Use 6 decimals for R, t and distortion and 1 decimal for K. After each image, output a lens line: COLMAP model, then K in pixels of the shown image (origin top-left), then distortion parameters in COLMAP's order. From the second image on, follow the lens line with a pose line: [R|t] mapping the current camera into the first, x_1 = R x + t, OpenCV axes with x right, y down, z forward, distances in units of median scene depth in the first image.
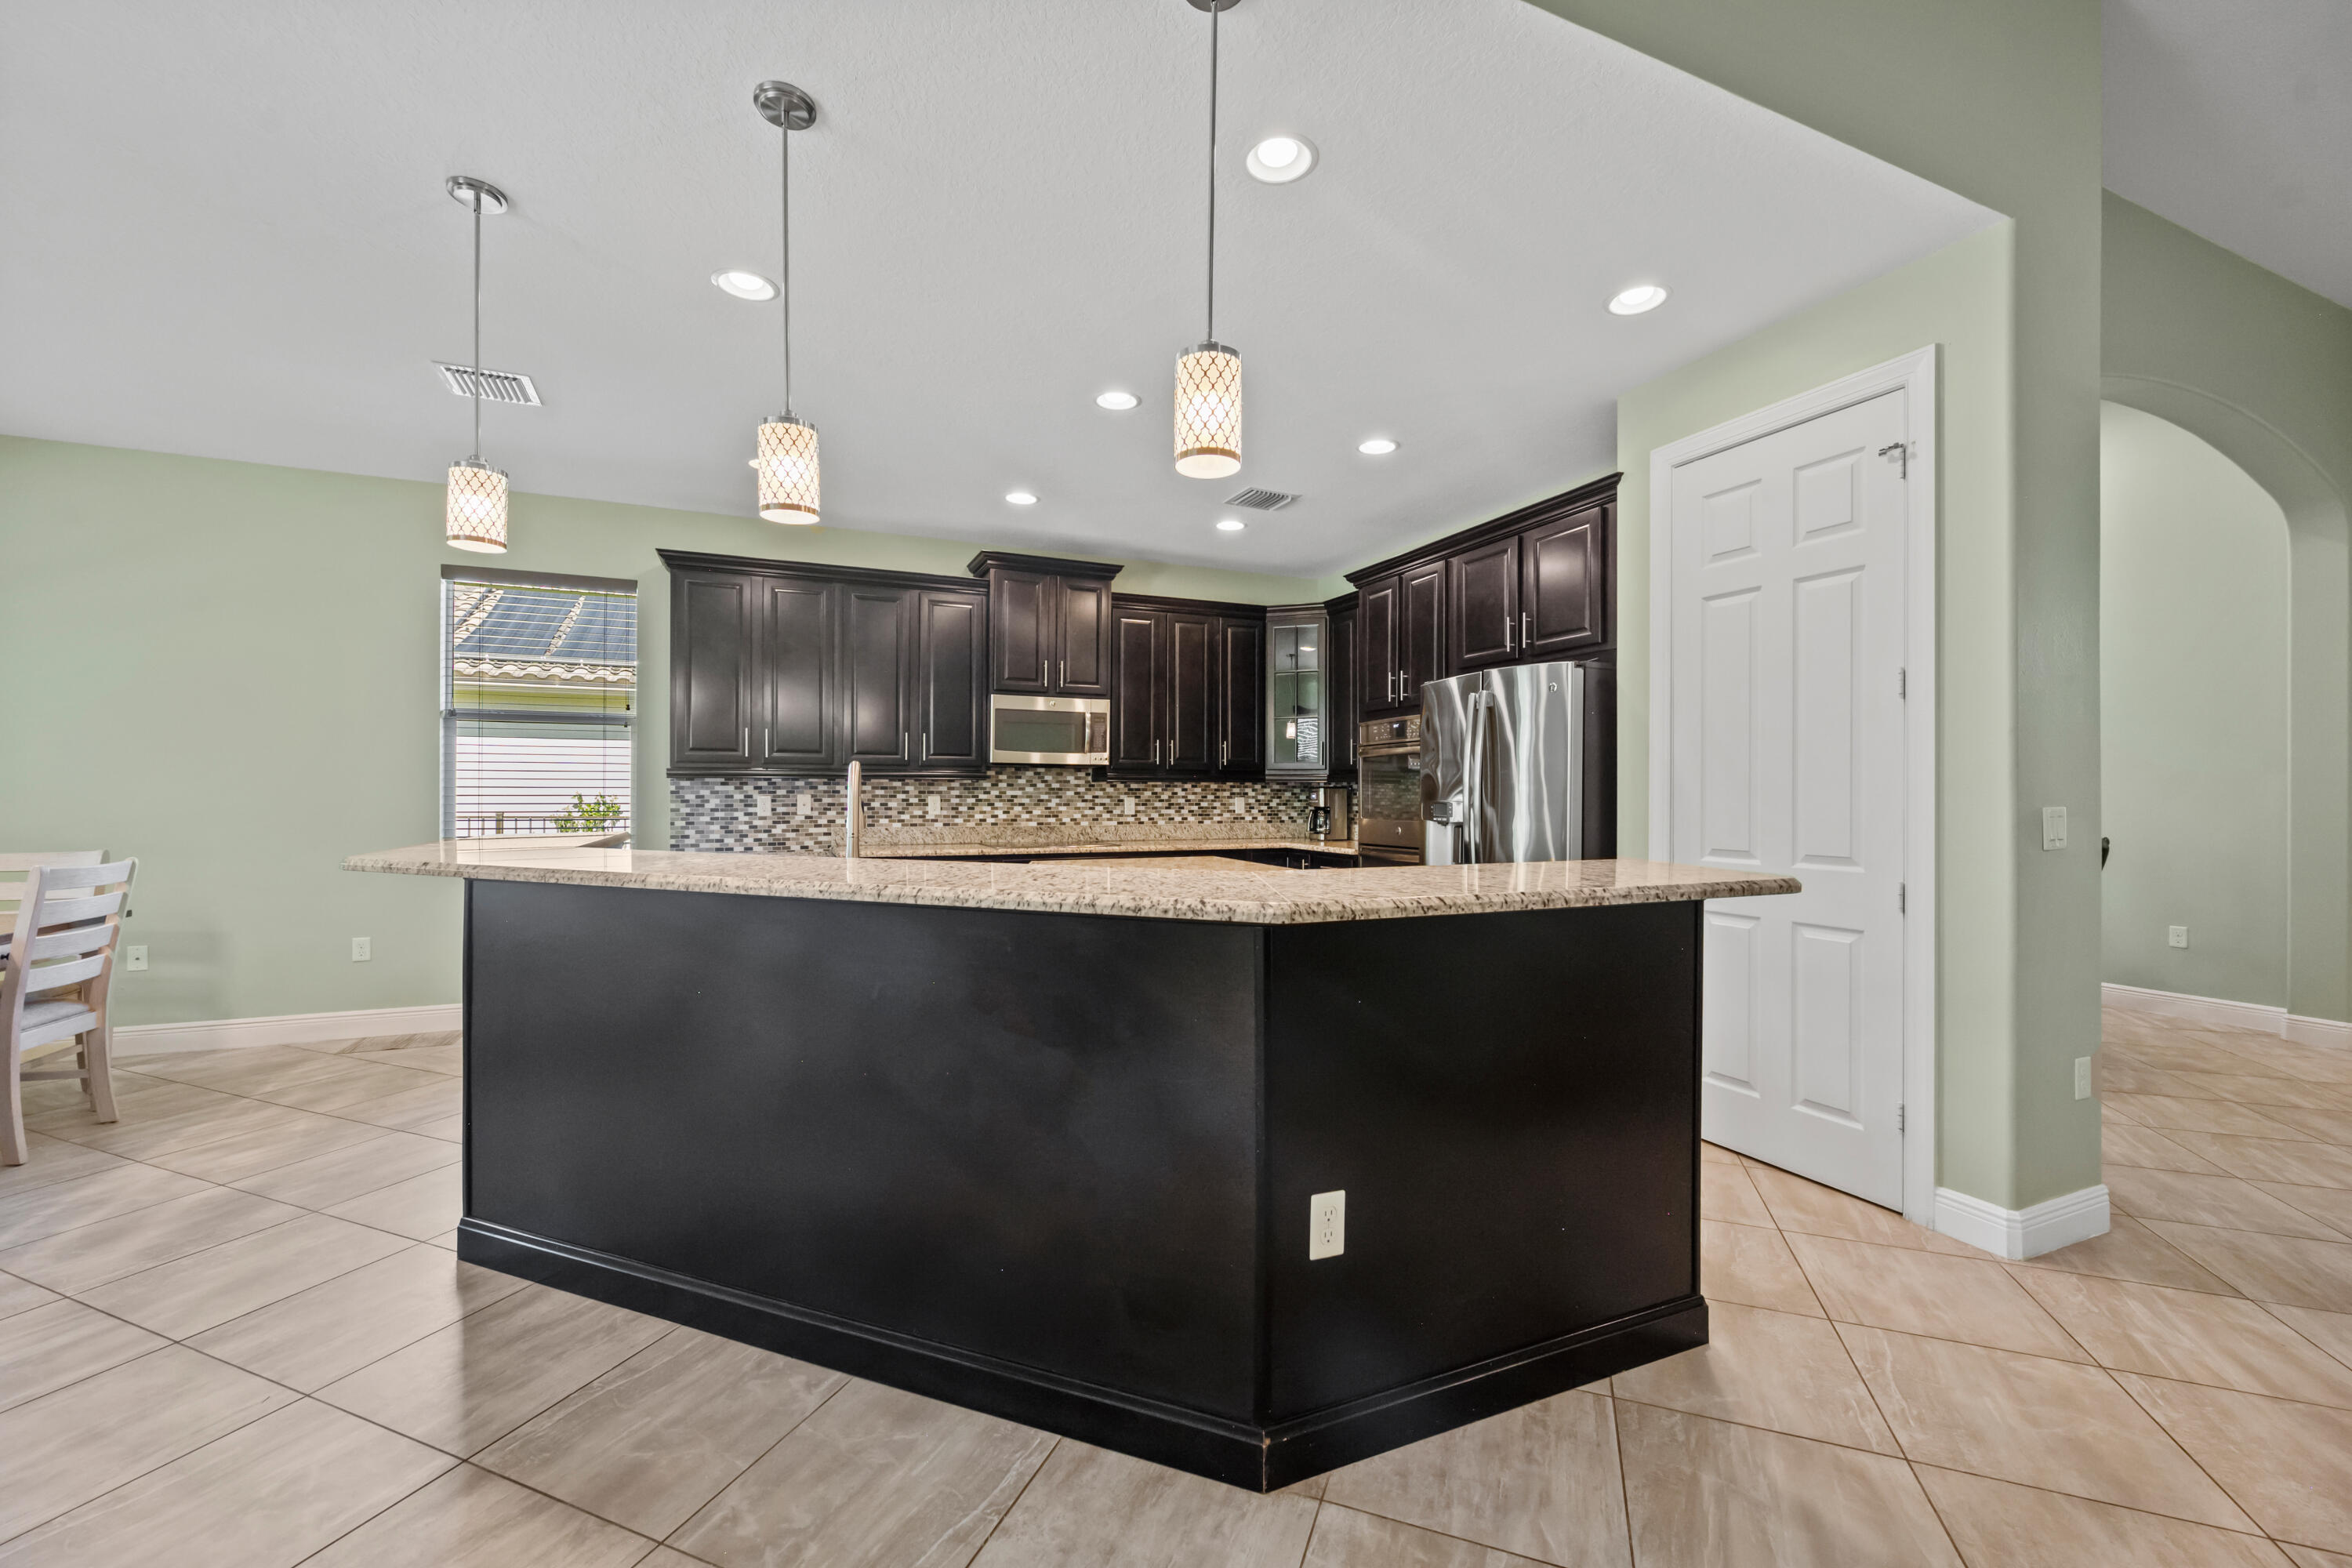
lens RADIAL K [[945.1, 0, 1170.3], [0, 945.1, 790.2], [0, 0, 1]] dist [-0.003120, 0.000438]
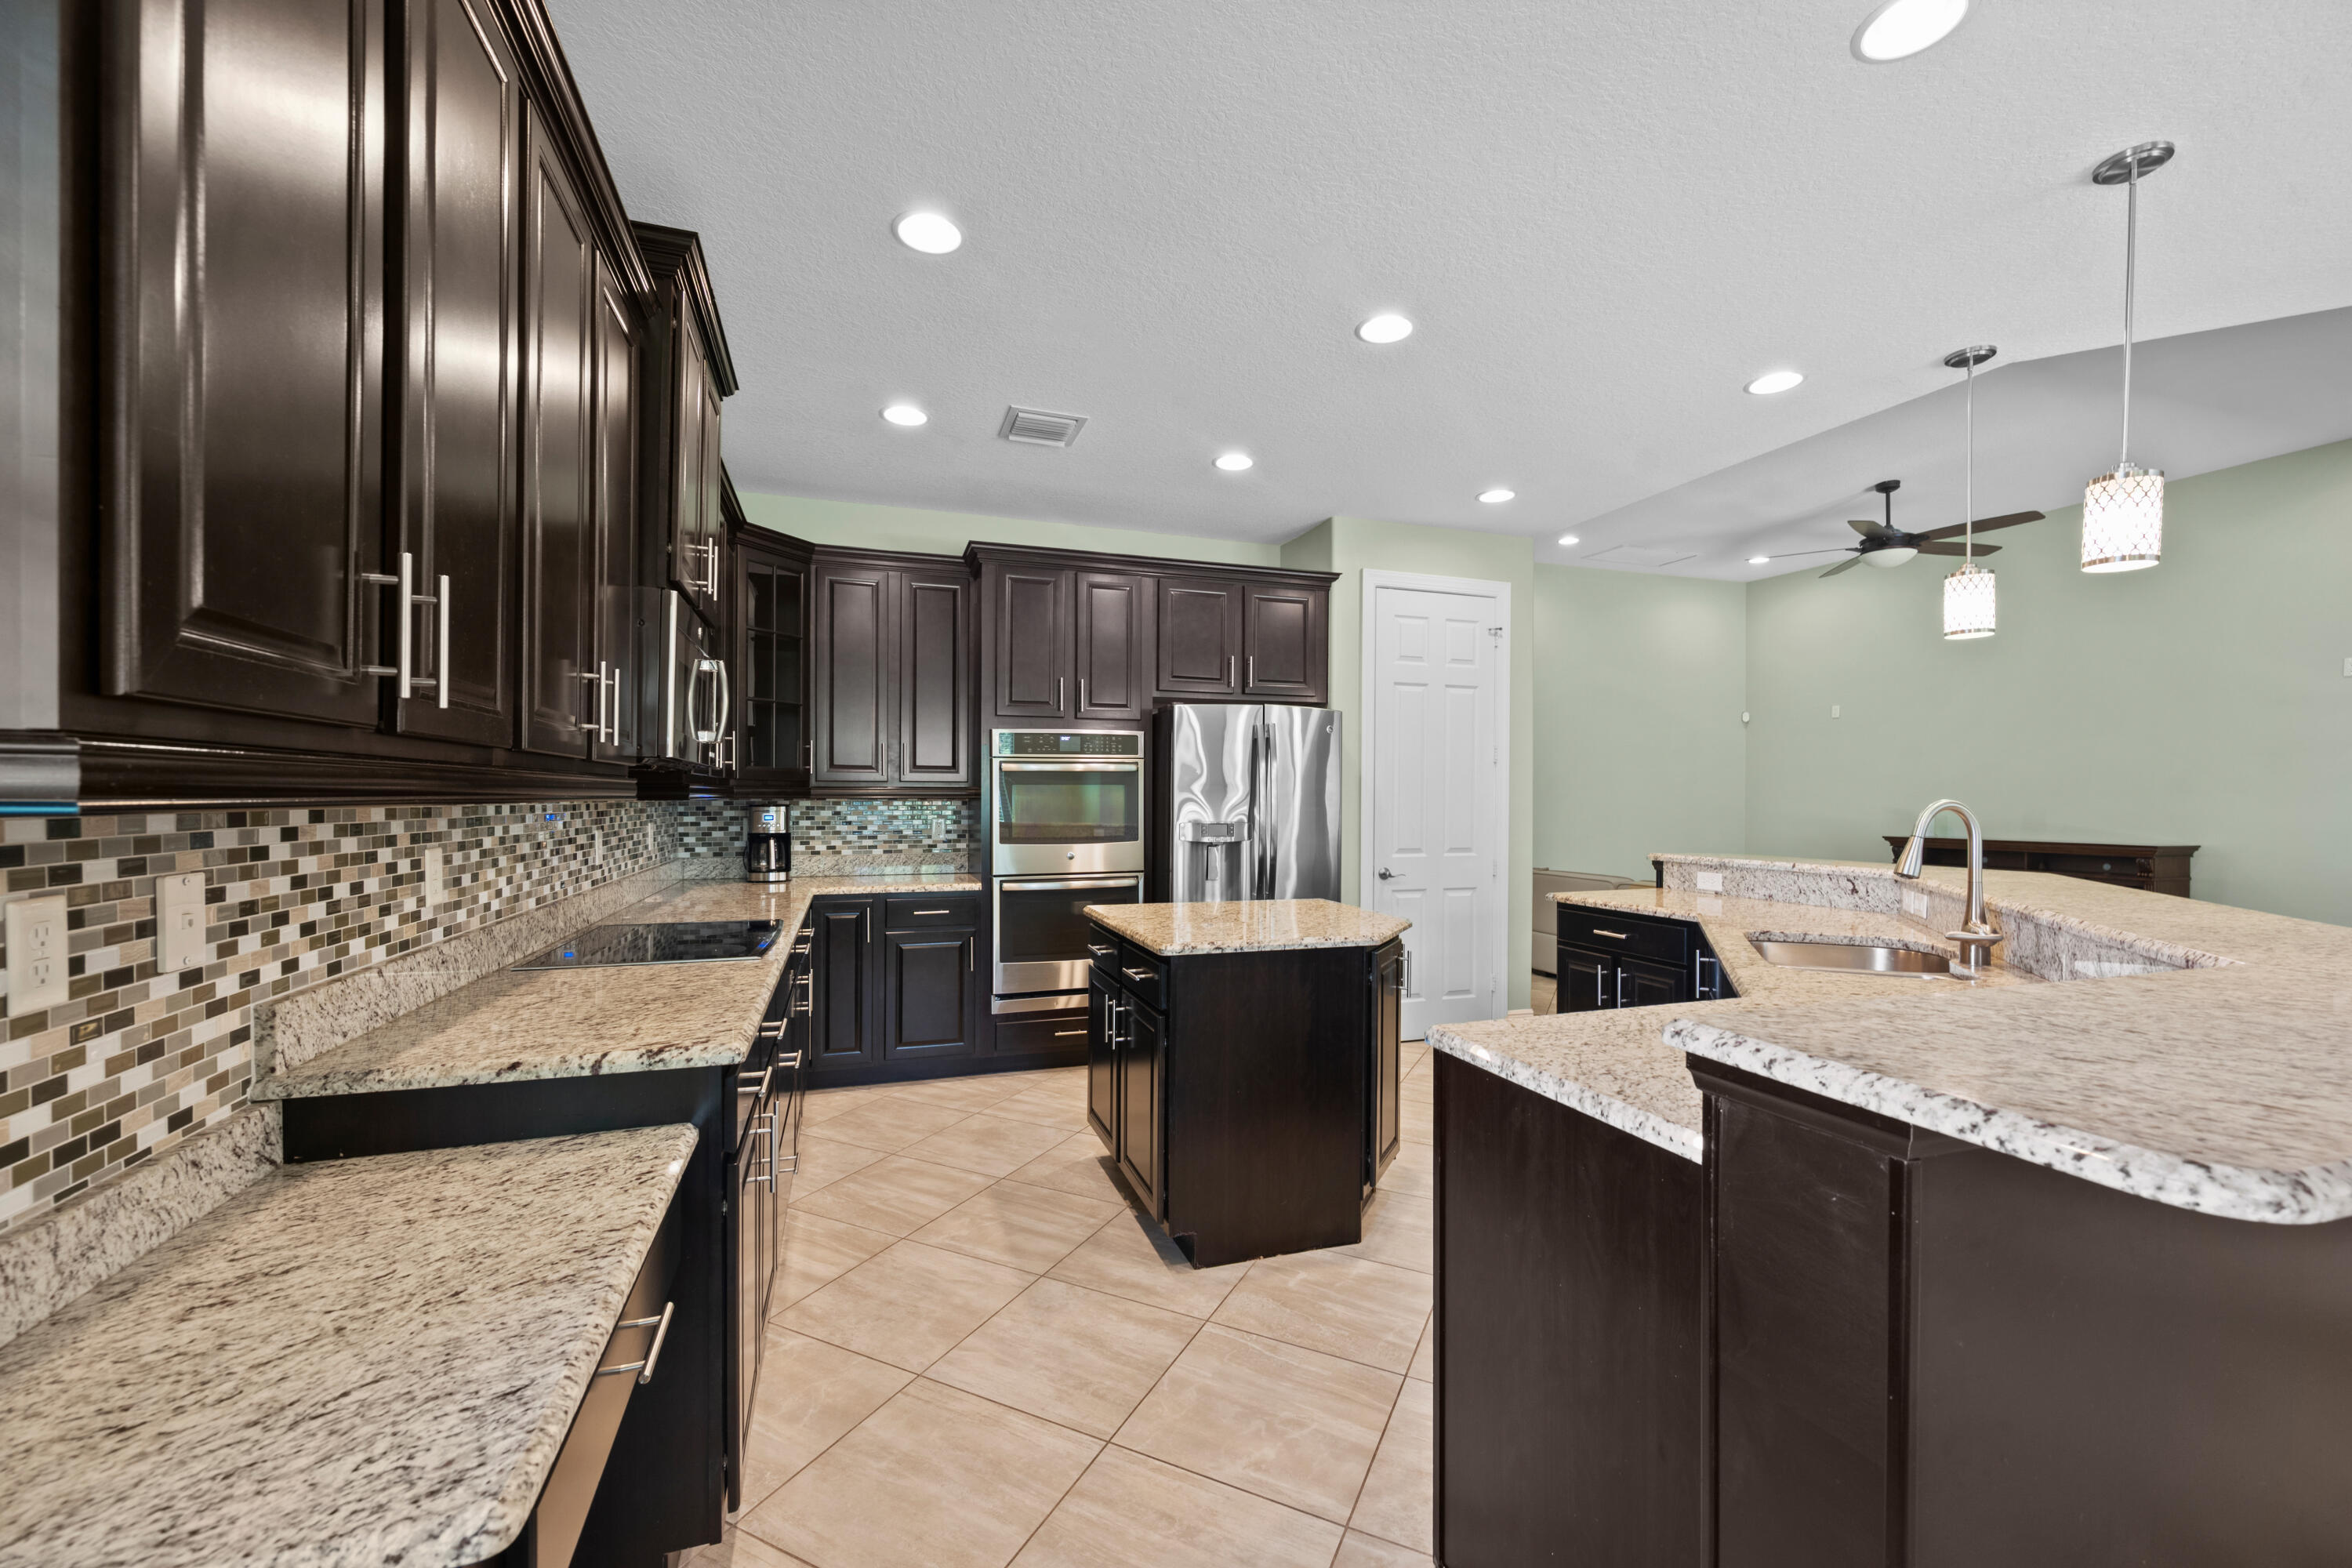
lens RADIAL K [[945.1, 0, 1168.1], [0, 945.1, 799.7], [0, 0, 1]] dist [-0.003120, 0.000438]
pose [[0.073297, -0.006831, 0.997287, -0.557516], [-0.006465, 0.999952, 0.007324, -0.014860], [-0.997289, -0.006985, 0.073249, 0.724094]]
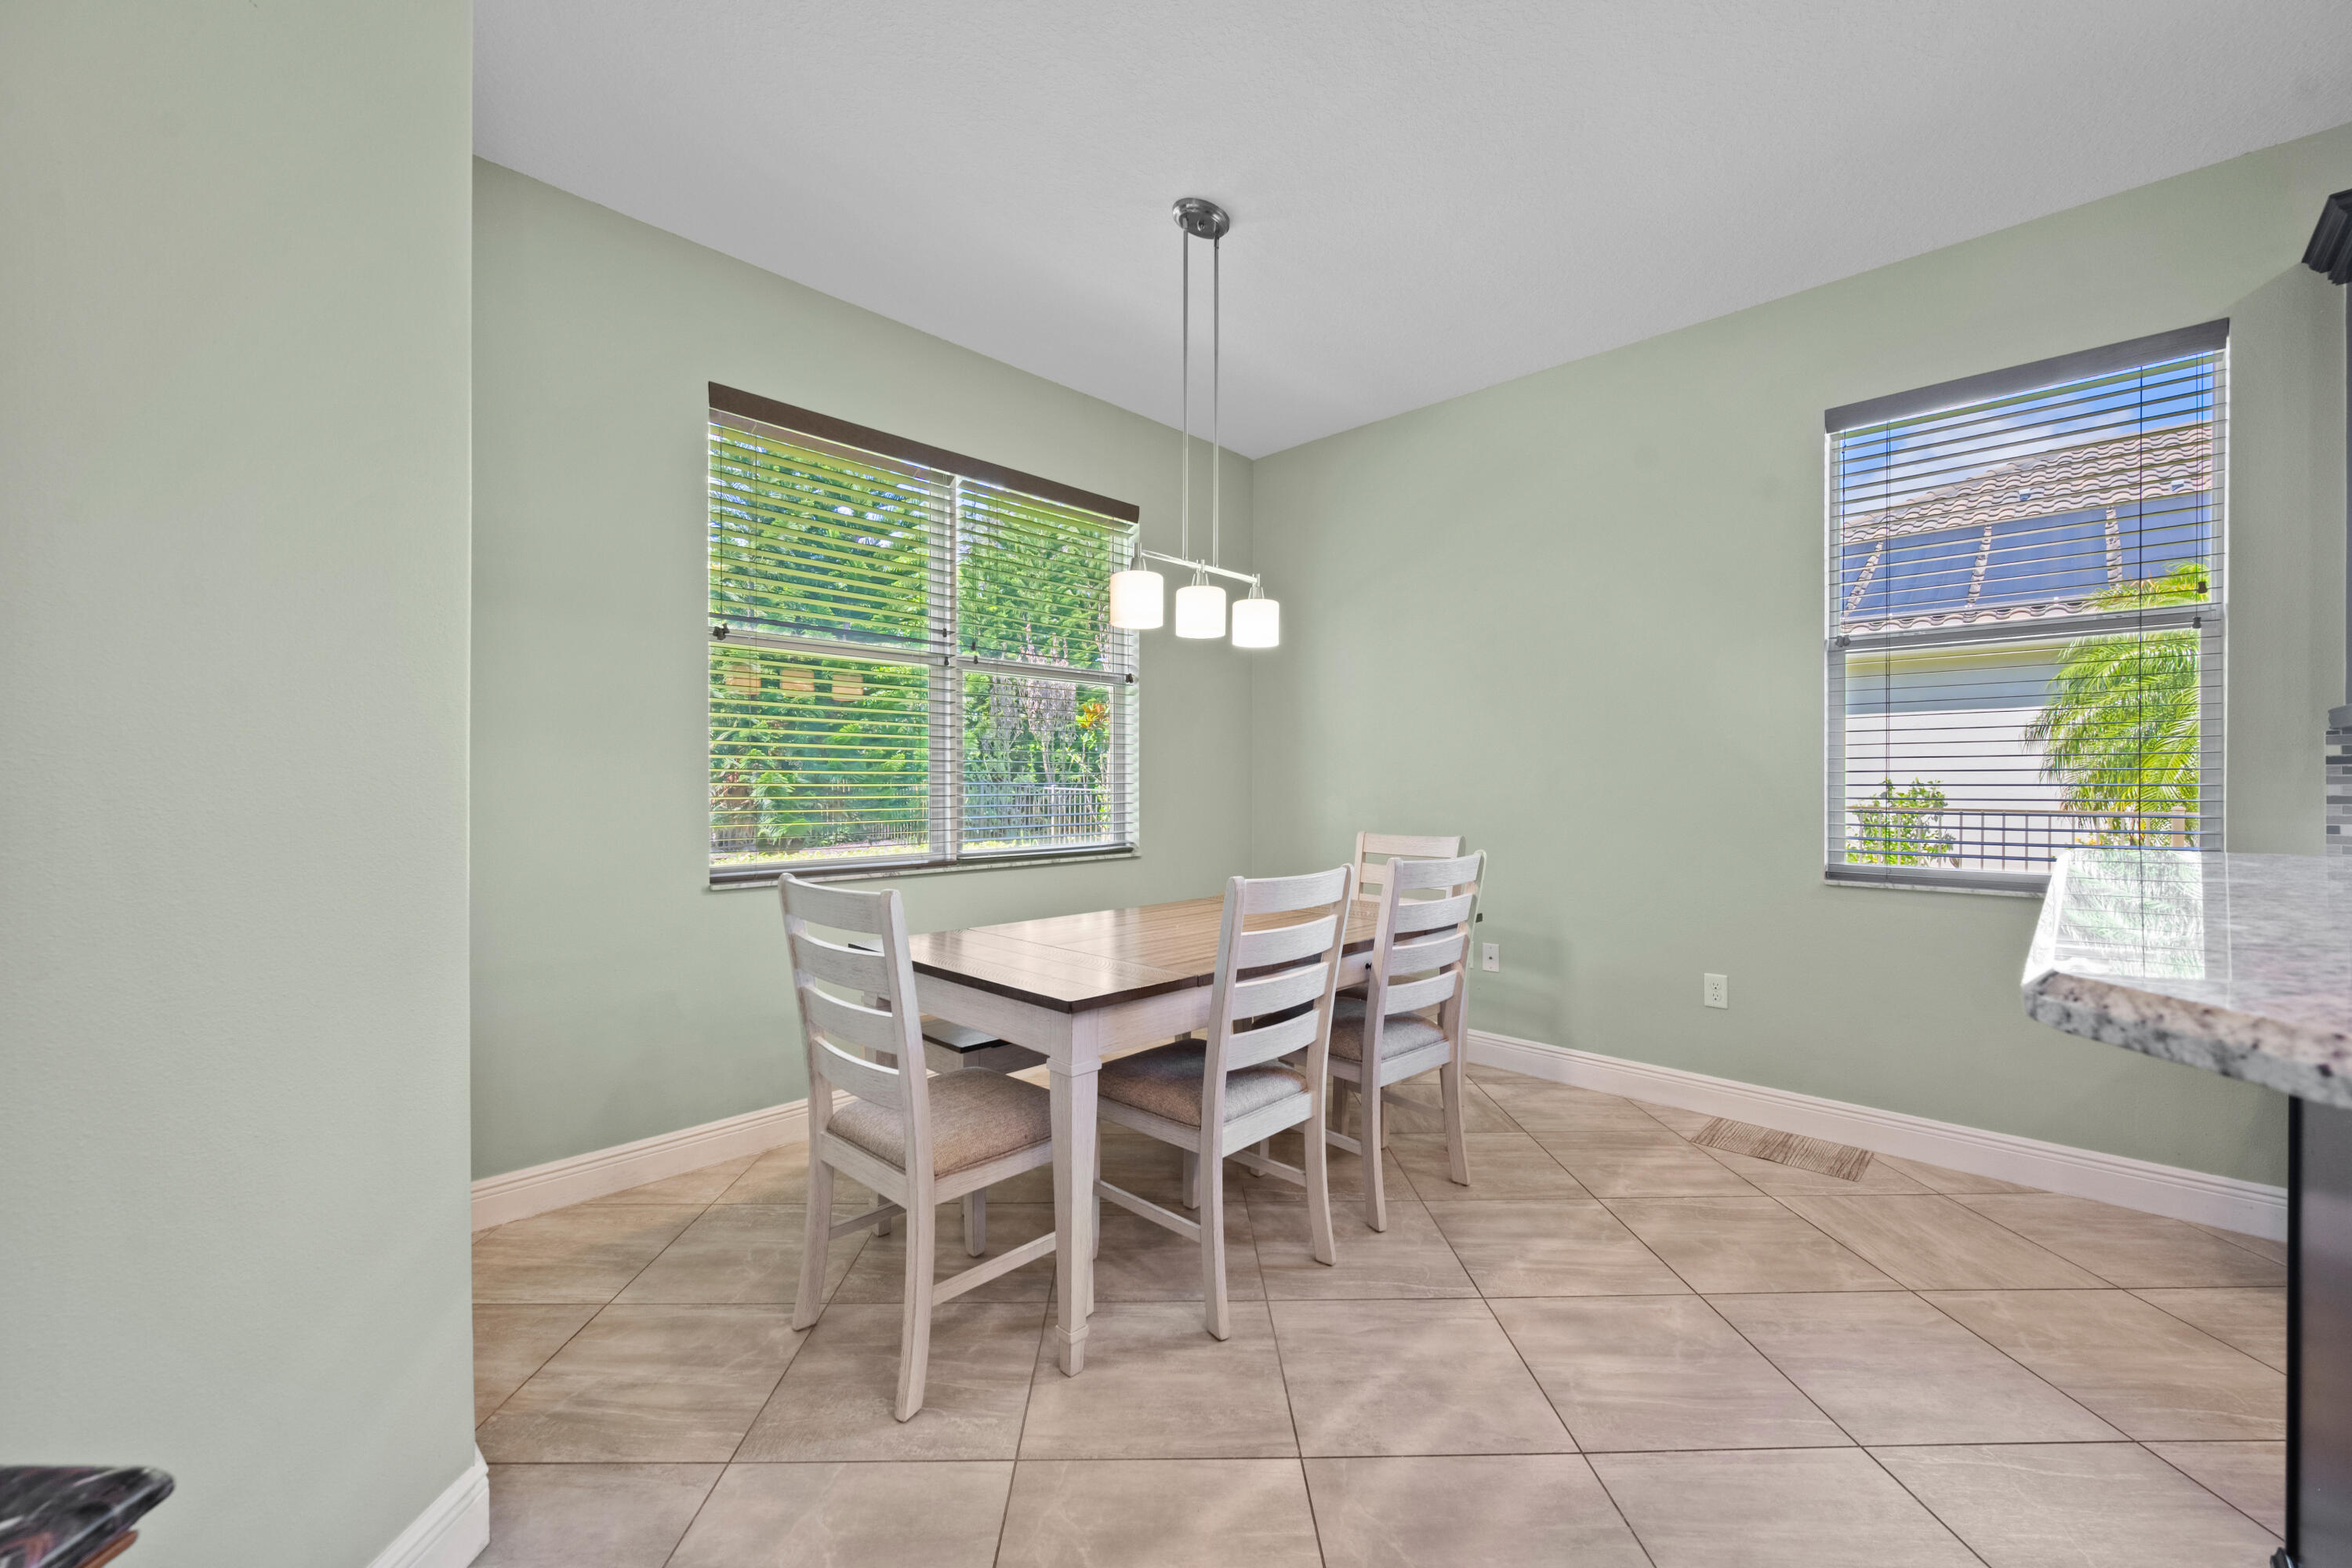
lens RADIAL K [[945.1, 0, 1176.2], [0, 945.1, 777.7], [0, 0, 1]] dist [-0.003120, 0.000438]
pose [[0.394844, -0.006624, -0.918724, -0.298564], [0.004701, 0.999975, -0.005189, 0.008907], [0.918736, -0.002270, 0.394865, 0.284499]]
